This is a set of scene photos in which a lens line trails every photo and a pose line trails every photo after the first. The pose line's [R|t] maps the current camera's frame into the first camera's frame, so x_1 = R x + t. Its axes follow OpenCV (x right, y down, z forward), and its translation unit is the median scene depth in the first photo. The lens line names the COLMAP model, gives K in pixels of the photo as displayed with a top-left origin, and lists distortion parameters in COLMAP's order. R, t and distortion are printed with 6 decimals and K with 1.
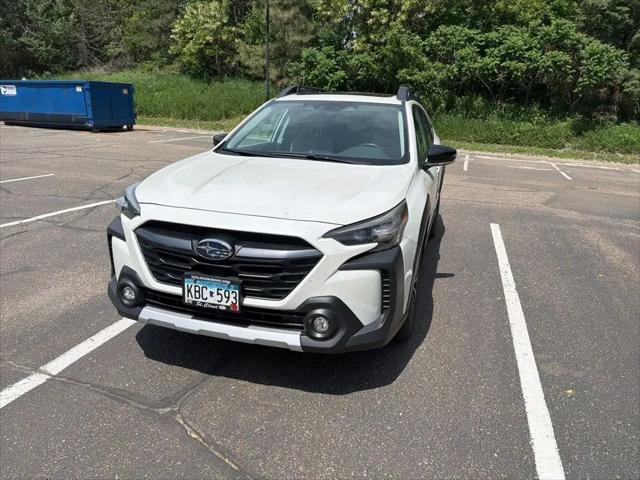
lens RADIAL K [[447.1, 0, 320.0], [0, 447.1, 240.0], [0, 0, 1]] dist [0.038274, -0.048821]
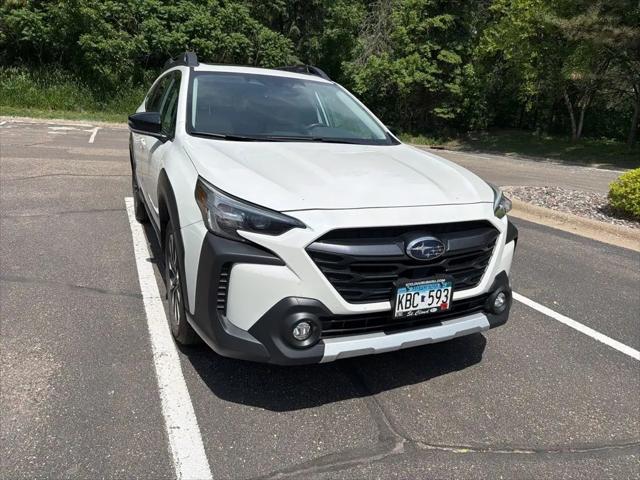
lens RADIAL K [[453.3, 0, 313.0], [0, 453.3, 241.2], [0, 0, 1]] dist [0.008061, -0.007942]
pose [[0.755594, -0.176971, 0.630682, -0.108210], [0.145025, 0.984115, 0.102397, -0.013099], [-0.638785, 0.014094, 0.769256, 0.050498]]
